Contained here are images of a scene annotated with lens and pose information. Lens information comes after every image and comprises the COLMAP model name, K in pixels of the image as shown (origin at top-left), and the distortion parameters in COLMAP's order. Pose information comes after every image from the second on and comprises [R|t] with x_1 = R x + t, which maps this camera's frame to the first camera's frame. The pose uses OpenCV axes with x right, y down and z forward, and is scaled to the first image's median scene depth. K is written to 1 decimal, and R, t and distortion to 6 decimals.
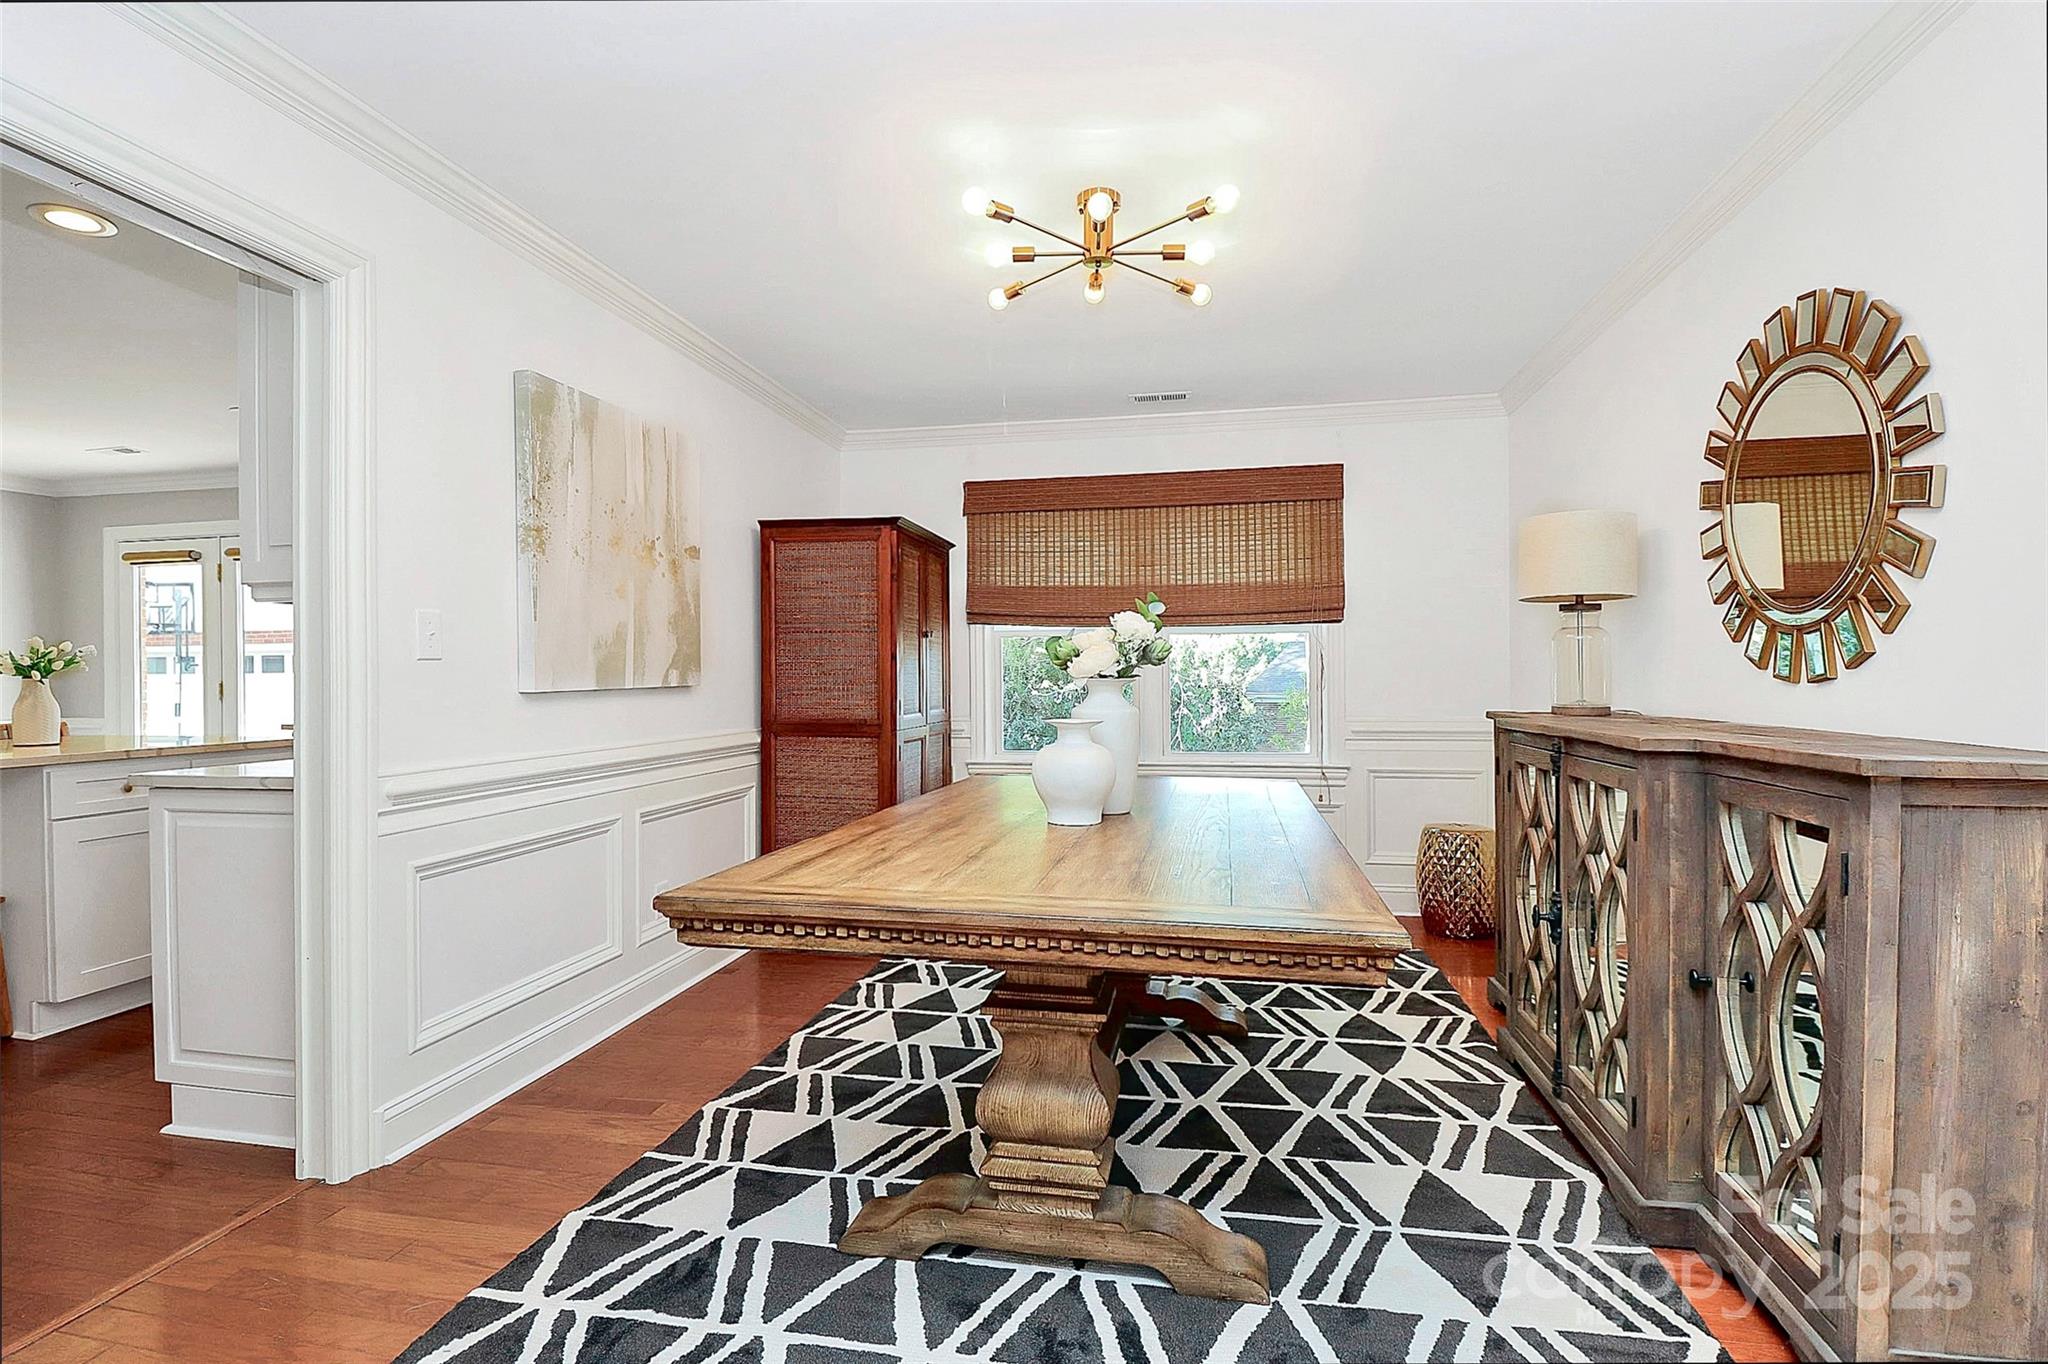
lens RADIAL K [[977.6, 0, 1019.2], [0, 977.6, 678.3], [0, 0, 1]] dist [0.001705, -0.000081]
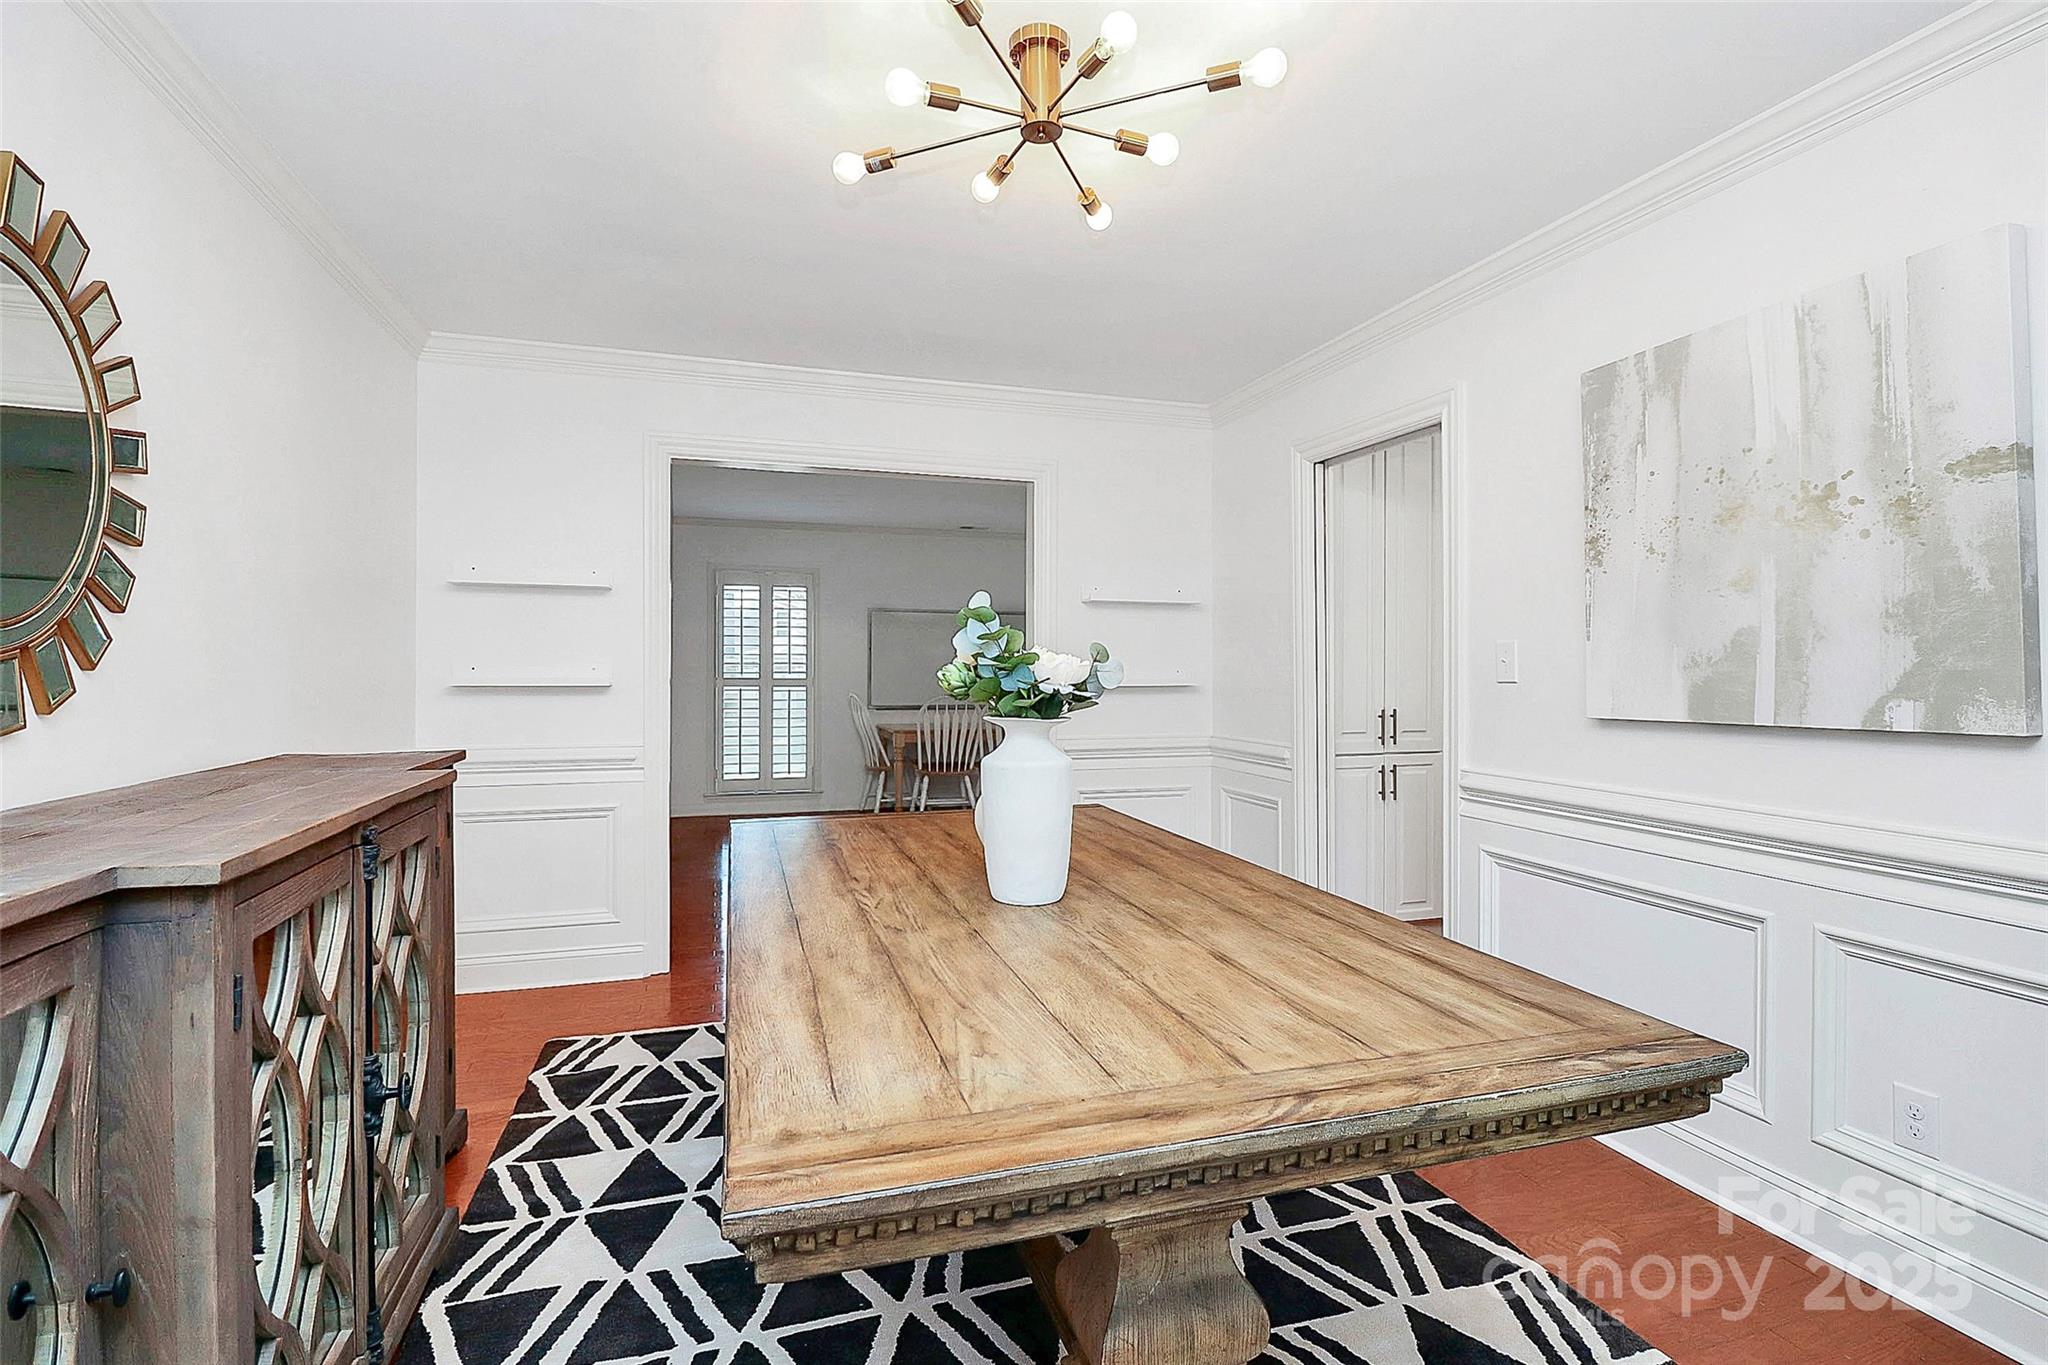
lens RADIAL K [[977.6, 0, 1021.1], [0, 977.6, 676.4], [0, 0, 1]] dist [0.001705, -0.000081]
pose [[-0.878208, 0.006491, -0.478234, 0.370719], [0.000477, 0.999919, 0.012695, -0.032565], [0.478278, 0.010921, -0.878140, 1.376369]]
